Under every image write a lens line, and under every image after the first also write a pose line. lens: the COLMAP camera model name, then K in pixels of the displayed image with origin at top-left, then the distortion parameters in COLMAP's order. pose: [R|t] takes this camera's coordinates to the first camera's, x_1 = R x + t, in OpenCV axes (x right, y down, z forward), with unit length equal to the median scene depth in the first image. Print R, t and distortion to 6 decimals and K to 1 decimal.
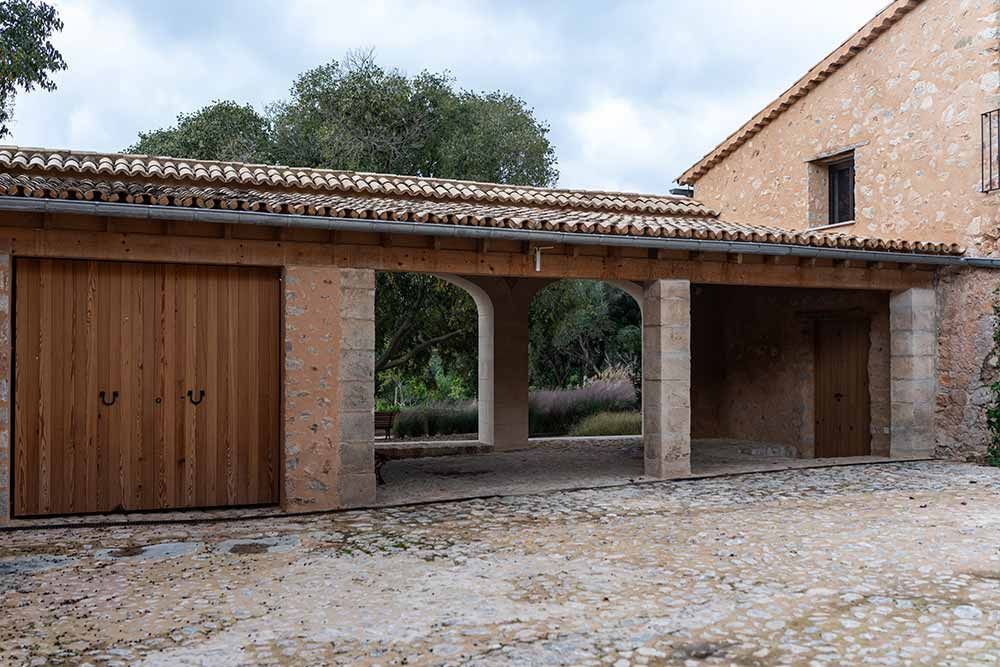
lens RADIAL K [[916.2, 0, 501.1], [0, 916.2, 351.5], [0, 0, 1]] dist [-0.012578, -0.020263]
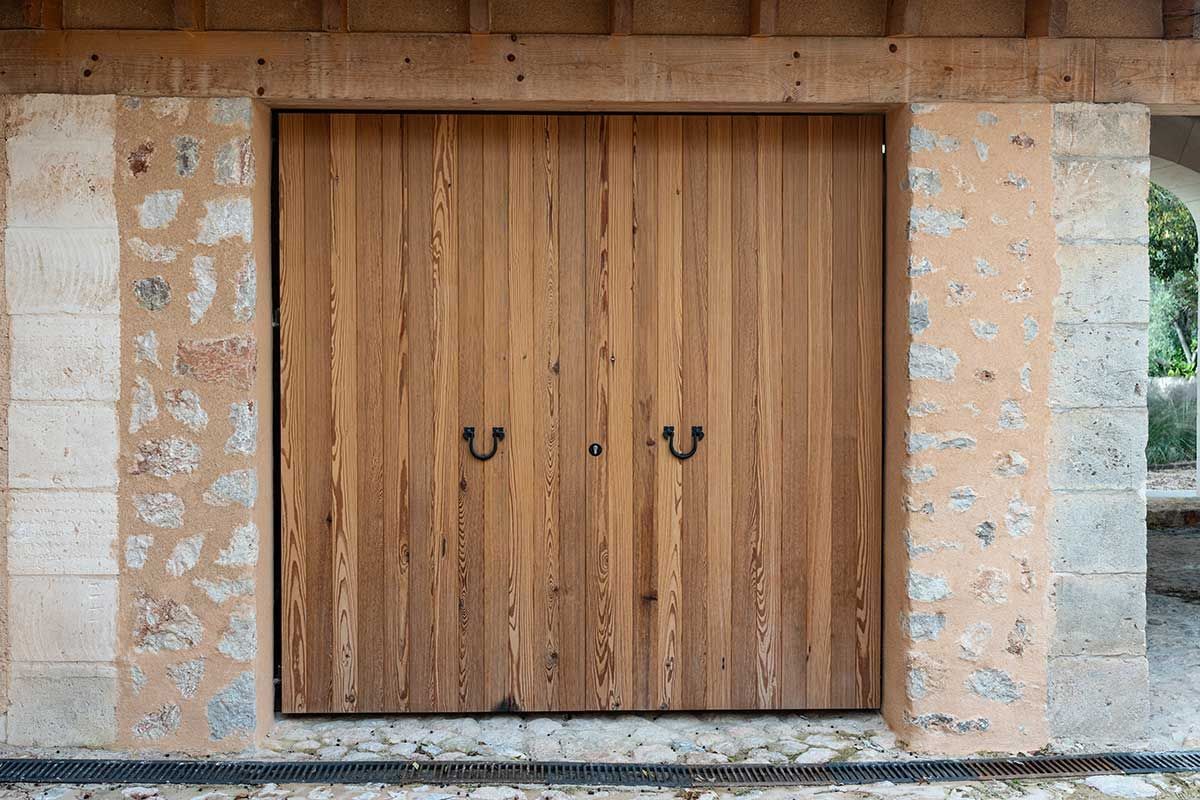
lens RADIAL K [[1197.3, 0, 579.0], [0, 1197.3, 355.9], [0, 0, 1]] dist [-0.009787, 0.000000]
pose [[0.932797, 0.006651, -0.360340, -0.181459], [0.006370, 0.999369, 0.034934, -0.007125], [0.360345, -0.034881, 0.932167, 0.479557]]
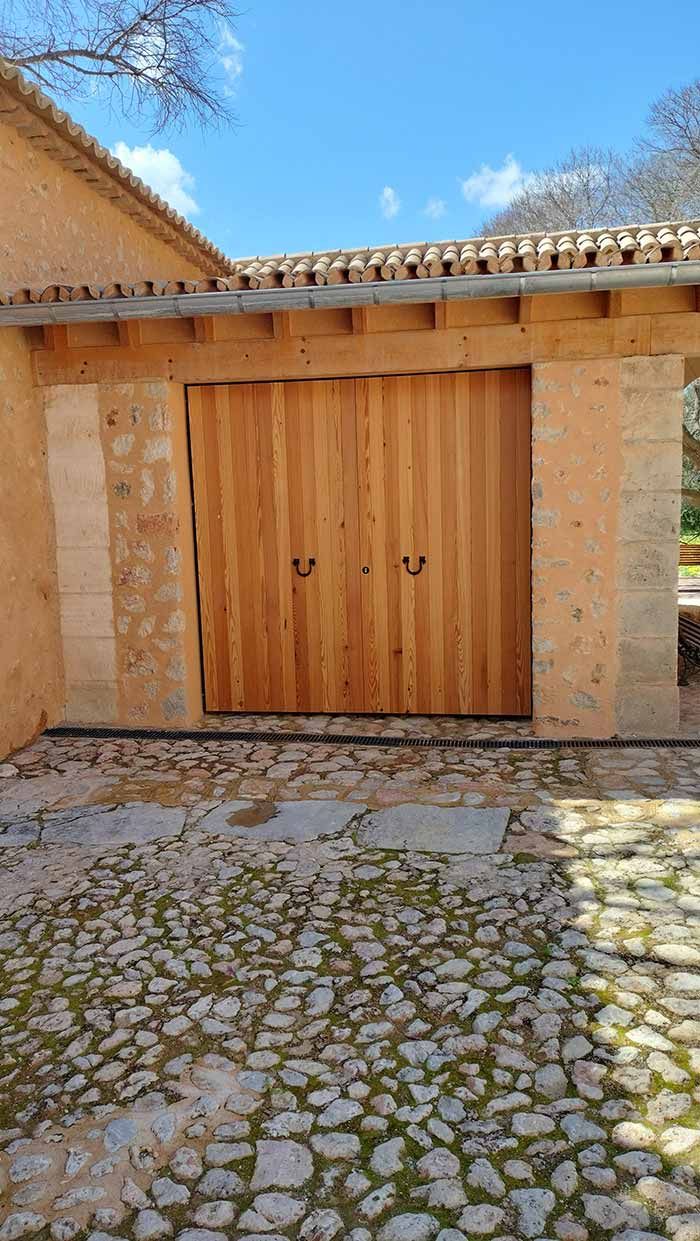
lens RADIAL K [[898.5, 0, 353.3], [0, 898.5, 623.7], [0, 0, 1]] dist [0.059536, -0.068631]
pose [[0.846007, 0.053234, -0.530508, 0.002924], [0.039092, 0.986132, 0.161294, -0.020224], [0.531737, -0.157195, 0.832193, 0.371967]]
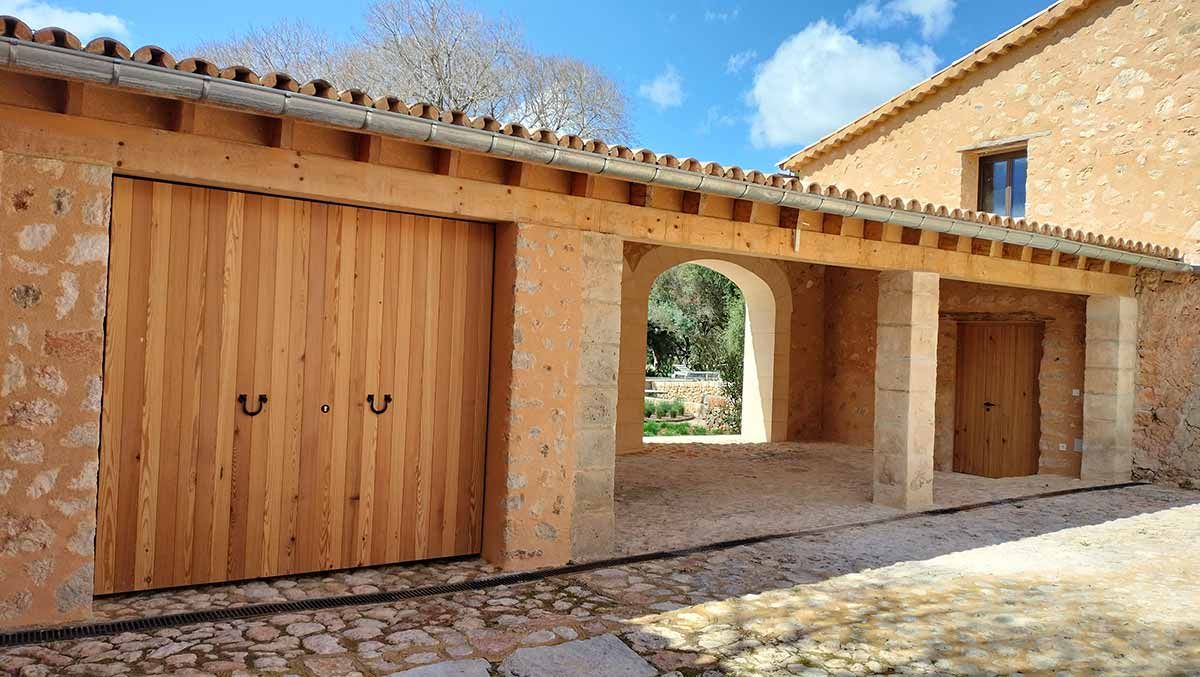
lens RADIAL K [[868.8, 0, 613.0], [0, 868.8, 339.1], [0, 0, 1]] dist [0.059536, -0.068631]
pose [[0.979448, 0.041415, 0.197401, -0.286879], [-0.042860, 0.999076, 0.003052, -0.007998], [-0.197093, -0.011450, 0.980318, 0.319675]]
